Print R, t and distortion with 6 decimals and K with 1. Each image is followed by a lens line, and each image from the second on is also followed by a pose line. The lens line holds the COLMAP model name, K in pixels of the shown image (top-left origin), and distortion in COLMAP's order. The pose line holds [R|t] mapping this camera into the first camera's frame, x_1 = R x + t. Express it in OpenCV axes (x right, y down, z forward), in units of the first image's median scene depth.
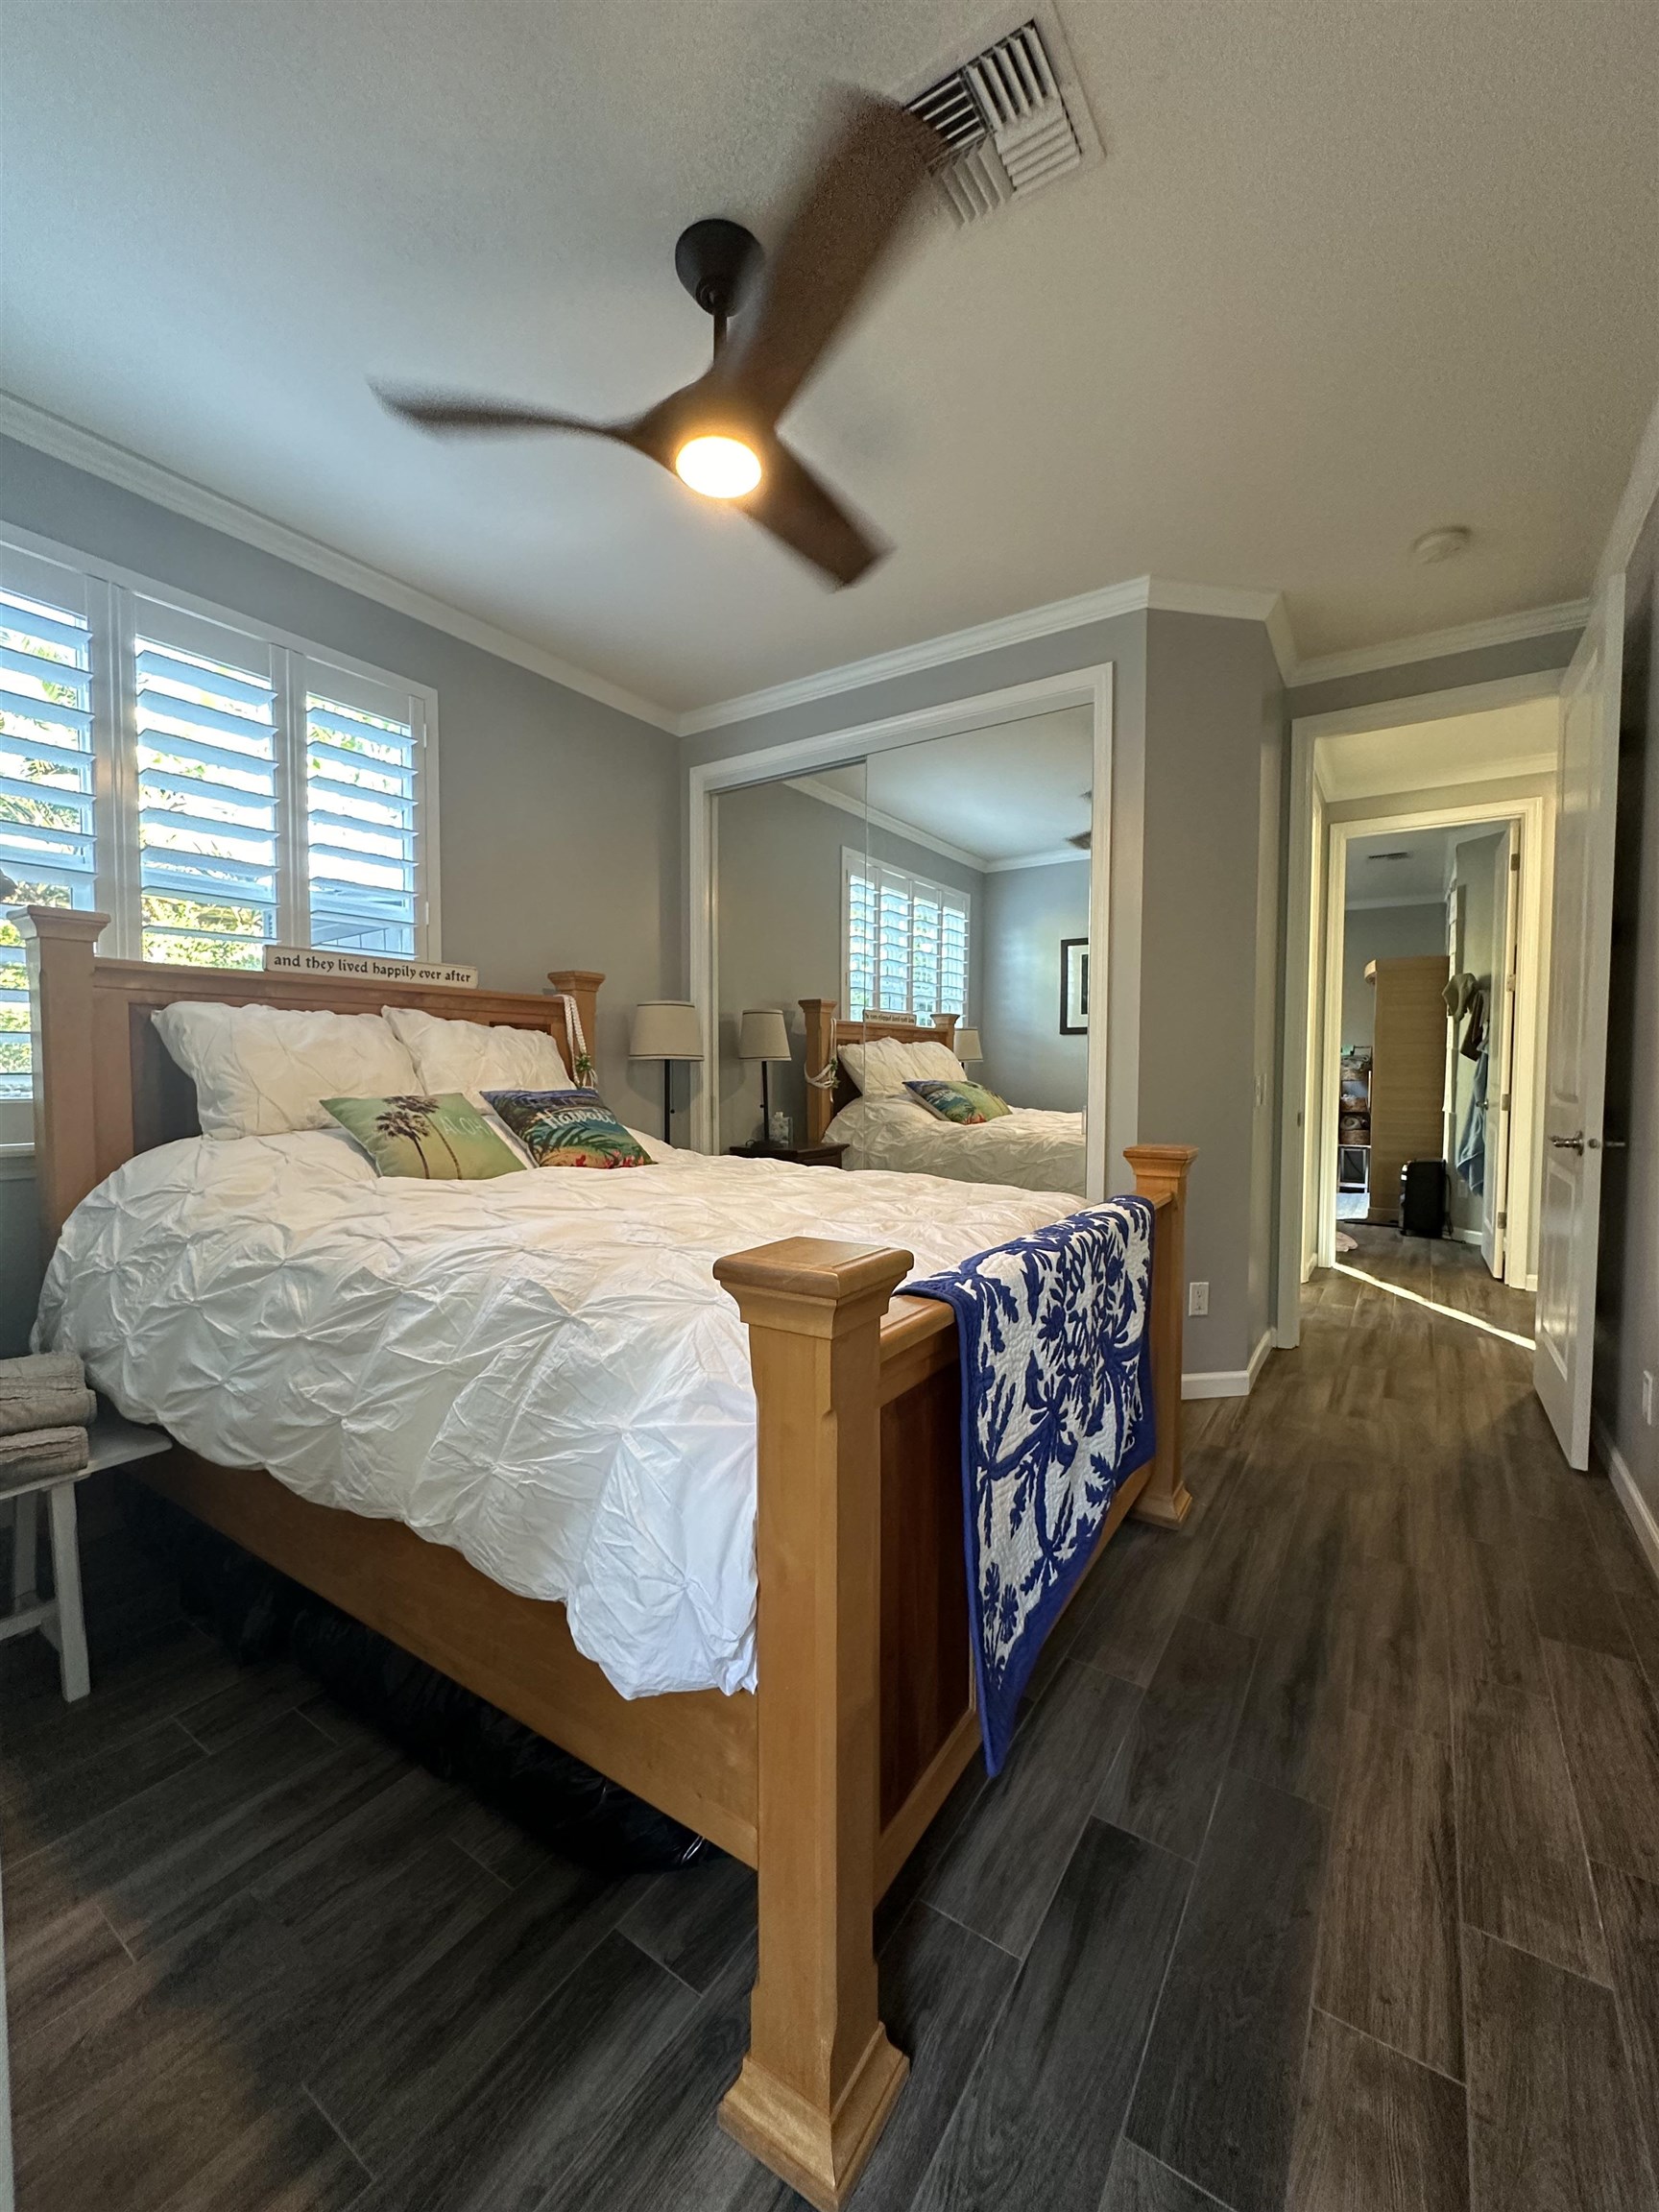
lens RADIAL K [[888.5, 0, 829.5], [0, 888.5, 1110.7], [0, 0, 1]] dist [-0.000498, 0.000080]
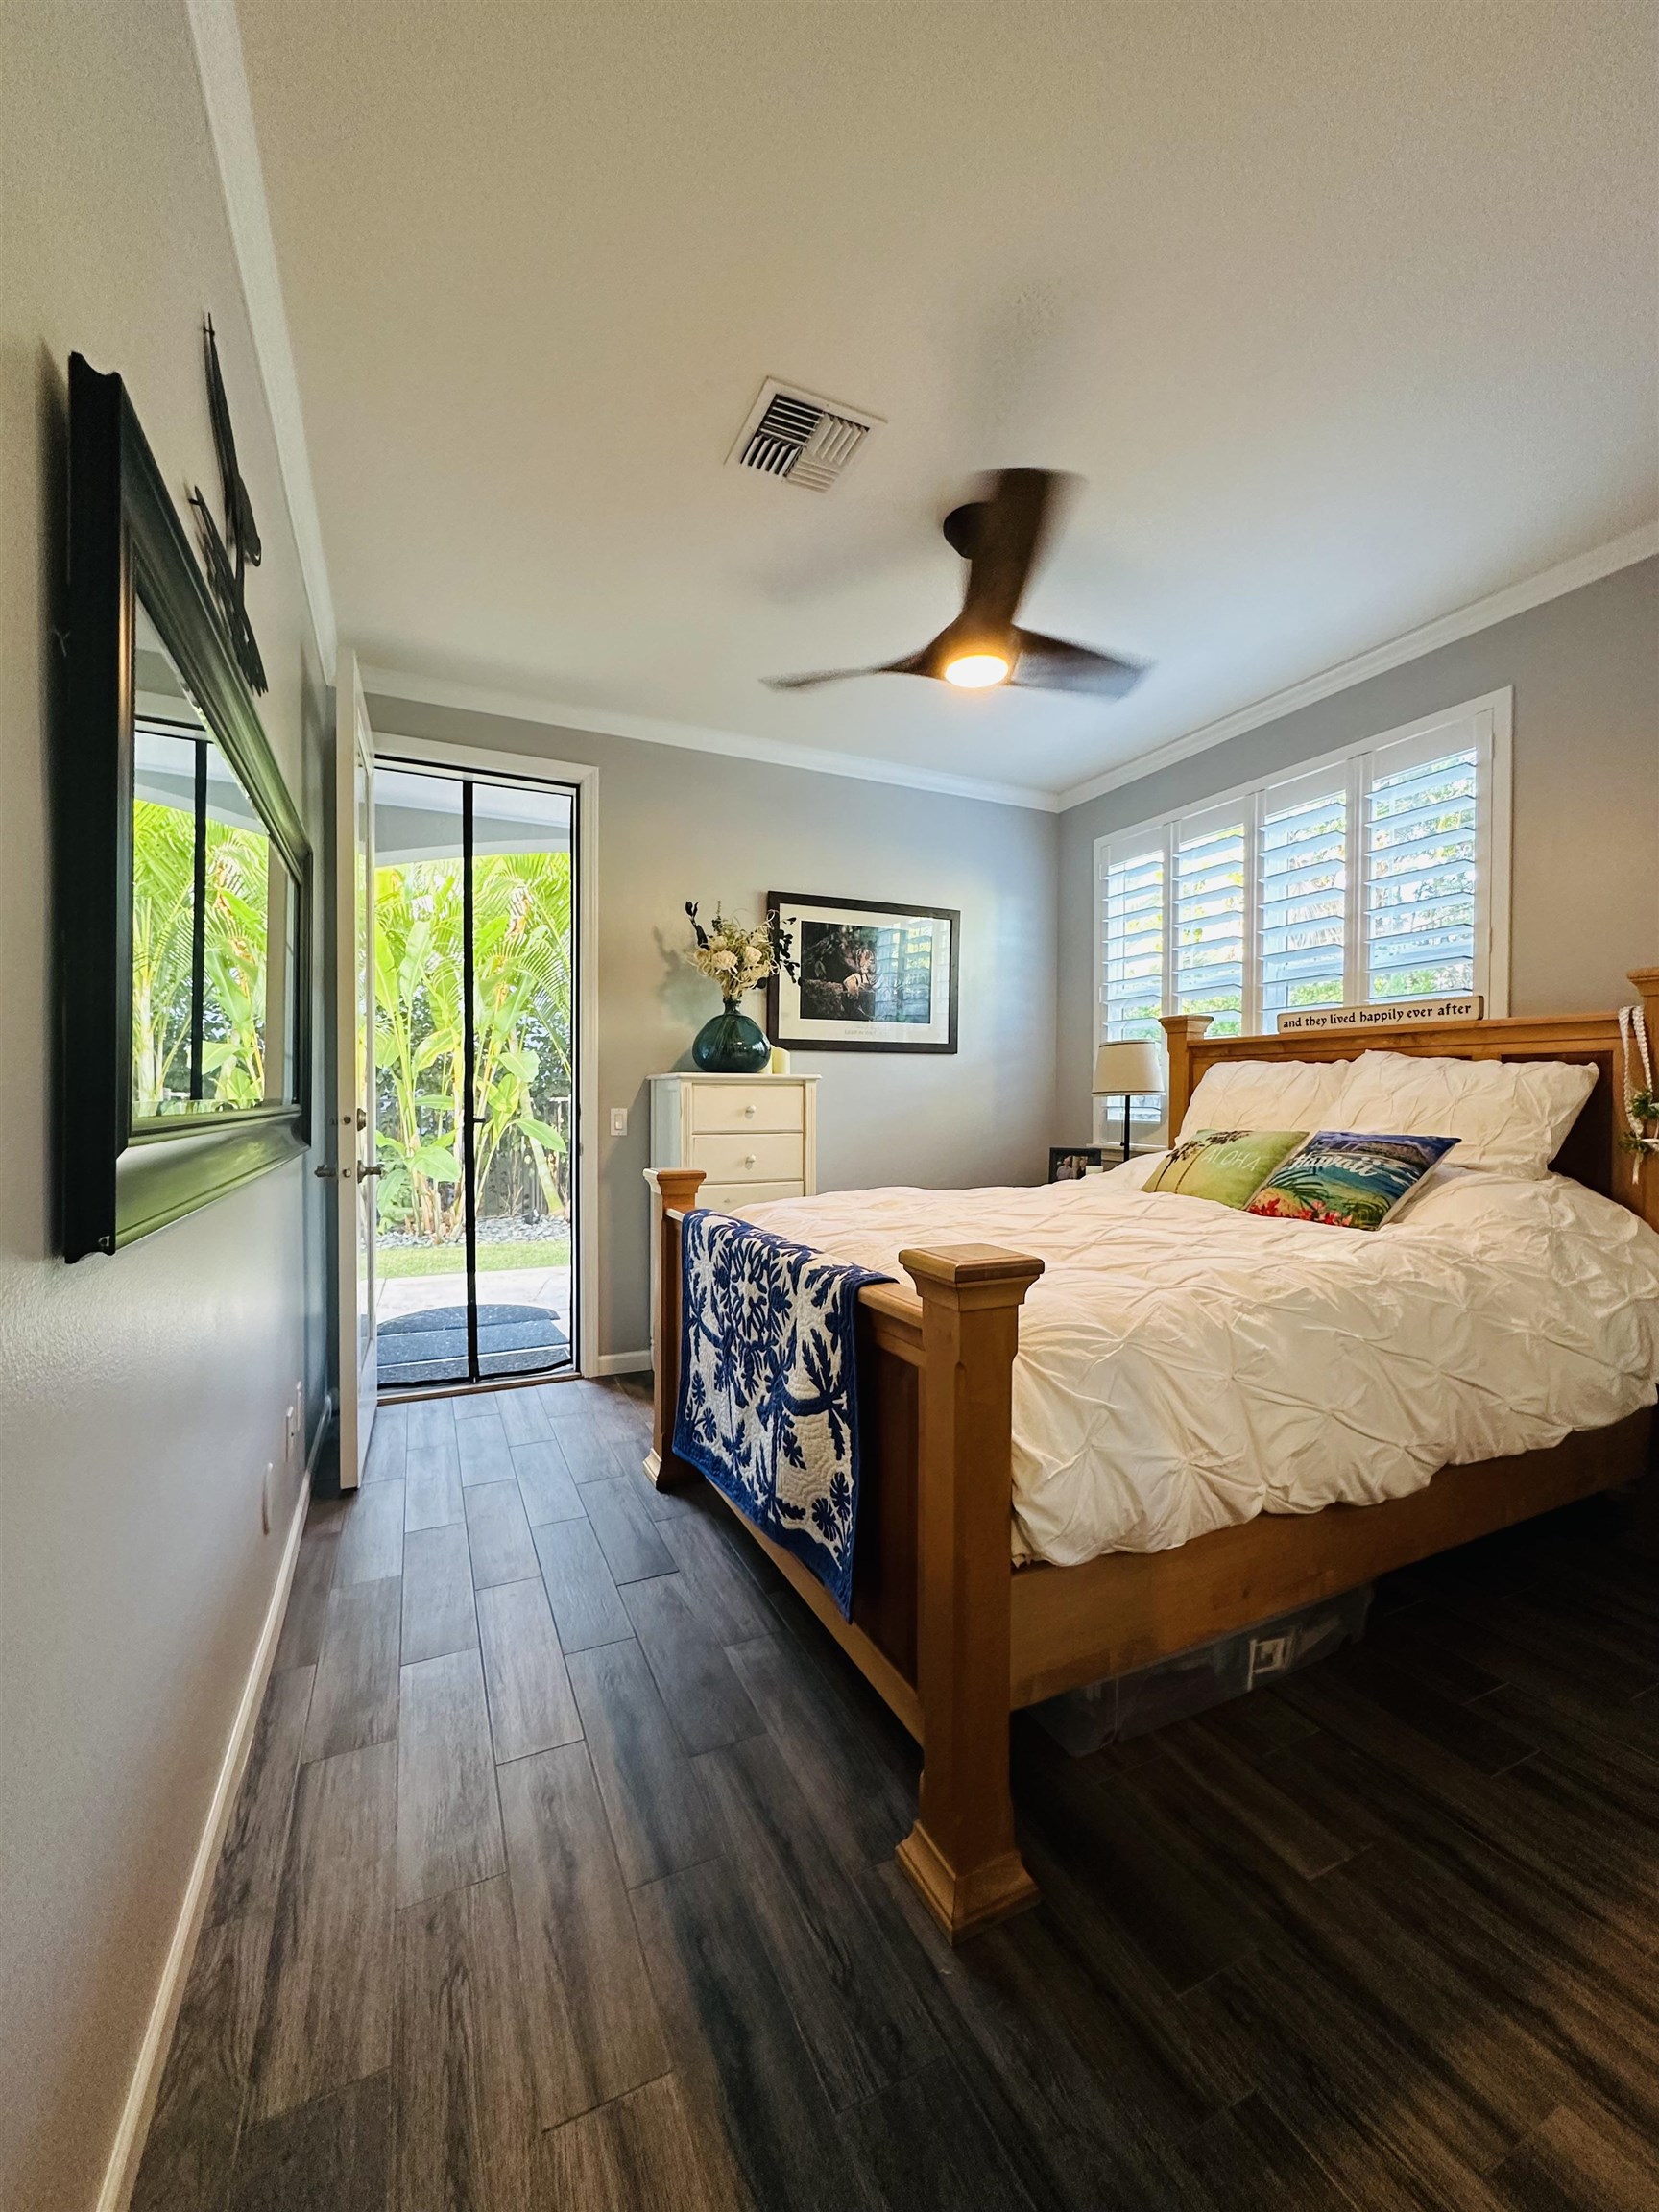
lens RADIAL K [[888.5, 0, 827.8], [0, 888.5, 1102.3], [0, 0, 1]] dist [-0.000498, 0.000080]
pose [[-0.499194, -0.017145, -0.866321, 0.748394], [-0.065623, 0.997681, 0.018068, -0.036051], [0.864002, 0.065870, -0.499161, 1.011105]]
